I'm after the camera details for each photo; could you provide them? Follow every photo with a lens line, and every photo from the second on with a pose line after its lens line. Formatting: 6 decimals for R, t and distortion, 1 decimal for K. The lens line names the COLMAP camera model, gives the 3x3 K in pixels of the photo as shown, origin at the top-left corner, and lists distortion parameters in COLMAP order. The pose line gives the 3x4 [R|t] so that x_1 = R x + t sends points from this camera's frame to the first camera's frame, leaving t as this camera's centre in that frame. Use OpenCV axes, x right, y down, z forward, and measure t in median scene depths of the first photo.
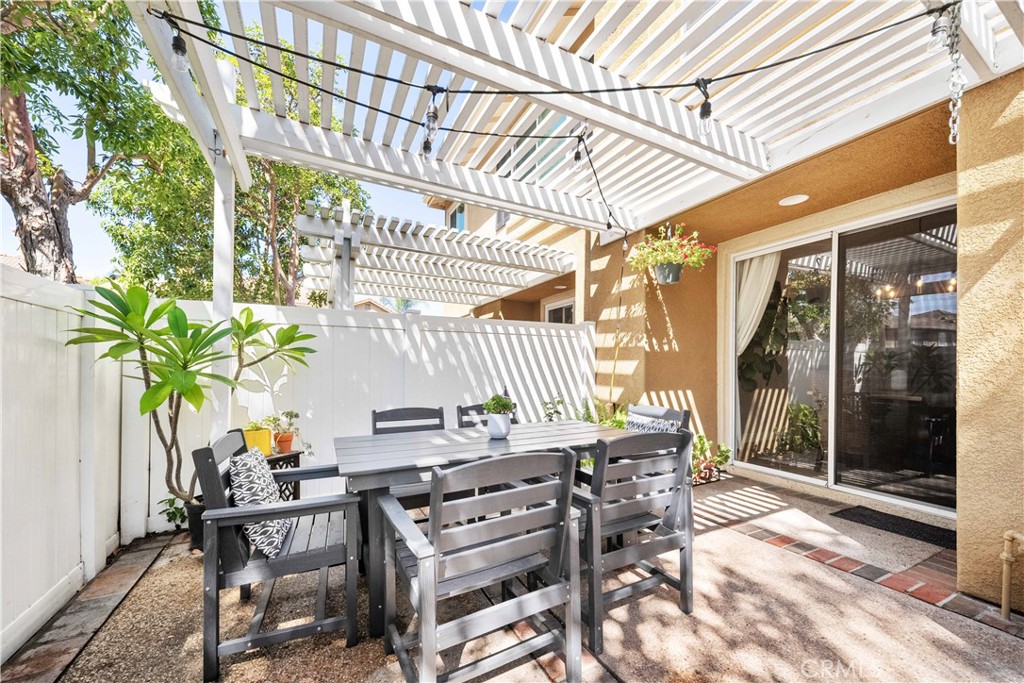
lens RADIAL K [[362.9, 0, 472.8], [0, 362.9, 373.2], [0, 0, 1]] dist [-0.000778, -0.003094]
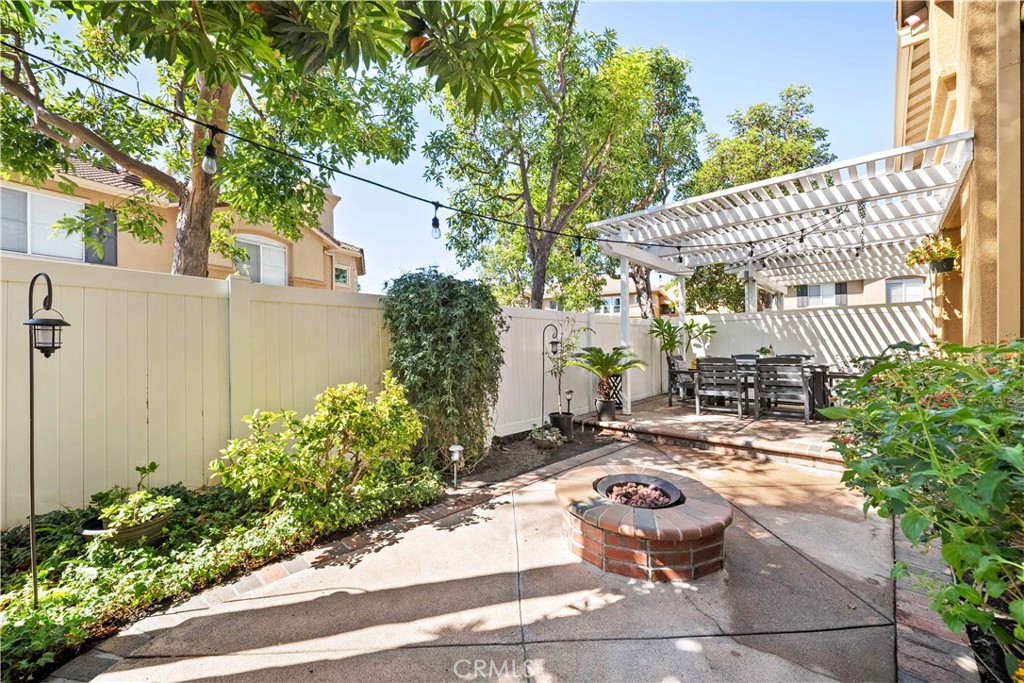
lens RADIAL K [[362.9, 0, 522.0], [0, 362.9, 341.1], [0, 0, 1]] dist [-0.000778, -0.003094]
pose [[0.377924, -0.014321, -0.925726, 1.121691], [0.008706, 0.999891, -0.011914, 0.019527], [0.925796, -0.003557, 0.378008, -0.997325]]
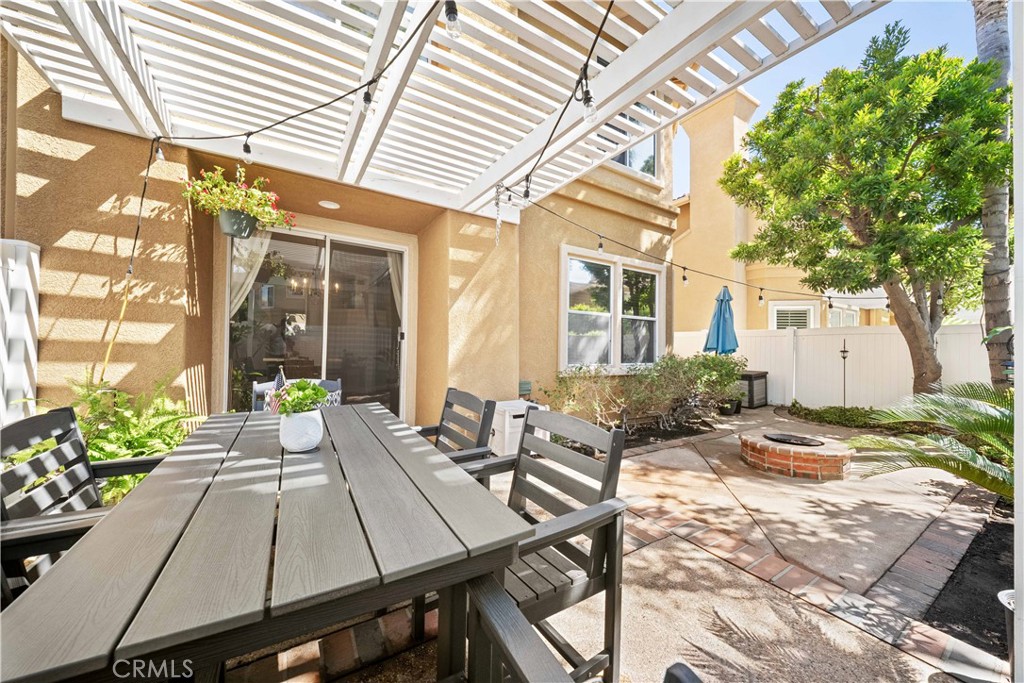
lens RADIAL K [[362.9, 0, 511.7], [0, 362.9, 344.1], [0, 0, 1]] dist [-0.000778, -0.003094]
pose [[-0.136922, -0.008045, 0.990549, -0.360346], [-0.019536, 0.999794, 0.005420, -0.012425], [-0.990389, -0.018610, -0.137051, 0.437311]]
